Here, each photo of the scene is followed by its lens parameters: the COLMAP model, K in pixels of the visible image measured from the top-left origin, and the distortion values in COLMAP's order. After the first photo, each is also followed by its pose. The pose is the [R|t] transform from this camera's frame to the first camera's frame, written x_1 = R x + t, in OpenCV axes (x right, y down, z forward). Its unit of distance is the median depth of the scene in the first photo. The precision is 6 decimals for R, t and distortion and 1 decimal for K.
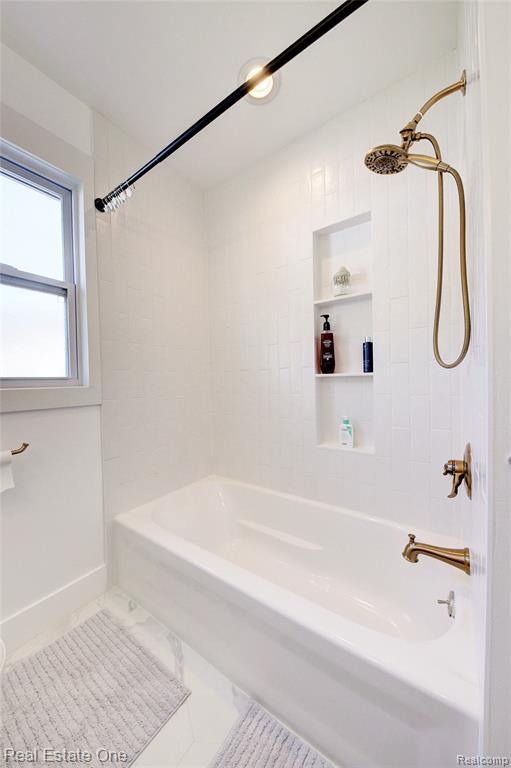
lens RADIAL K [[263.9, 0, 255.5], [0, 263.9, 384.0], [0, 0, 1]] dist [0.013425, -0.008447]
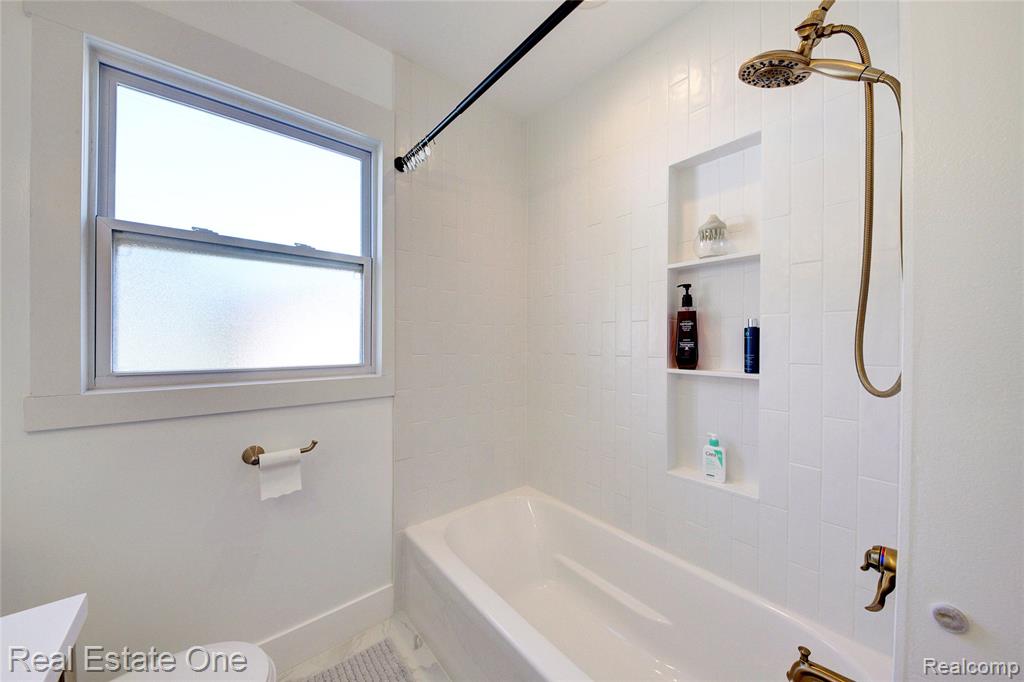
lens RADIAL K [[351.8, 0, 512.0], [0, 351.8, 342.4], [0, 0, 1]] dist [0.013425, -0.008447]
pose [[0.966003, 0.027620, -0.257049, 0.077041], [-0.030016, 0.999535, -0.005400, -0.103197], [0.256781, 0.012932, 0.966383, -0.007533]]
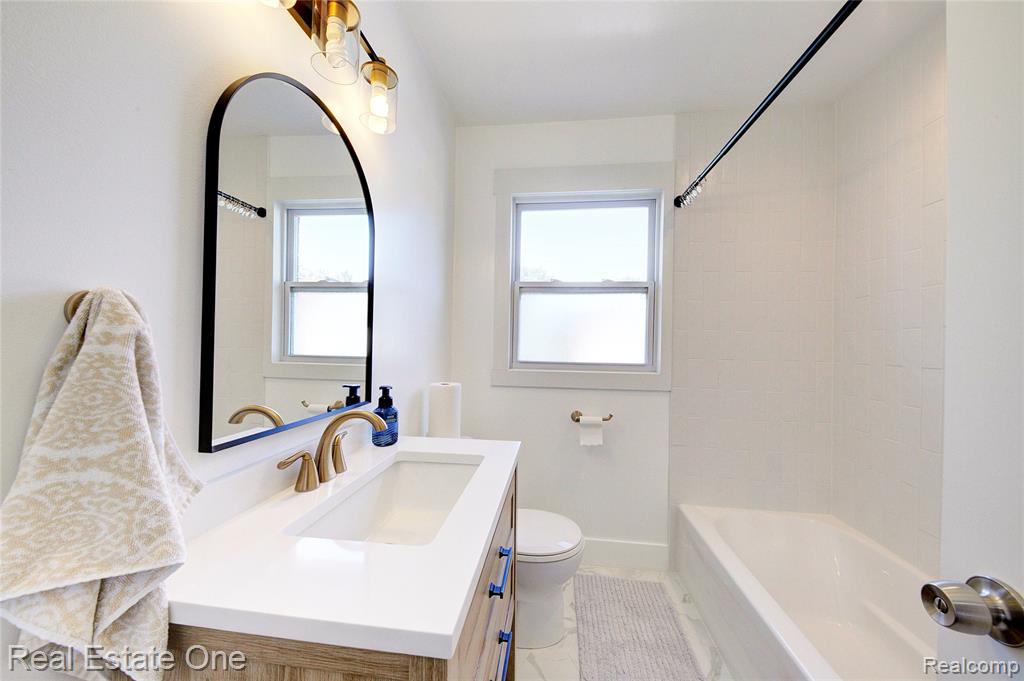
lens RADIAL K [[351.8, 0, 512.0], [0, 351.8, 341.9], [0, 0, 1]] dist [0.013425, -0.008447]
pose [[0.466709, 0.028070, -0.883966, 0.362326], [-0.043233, 0.999025, 0.008897, -0.106007], [0.883354, 0.034064, 0.467467, -0.222499]]
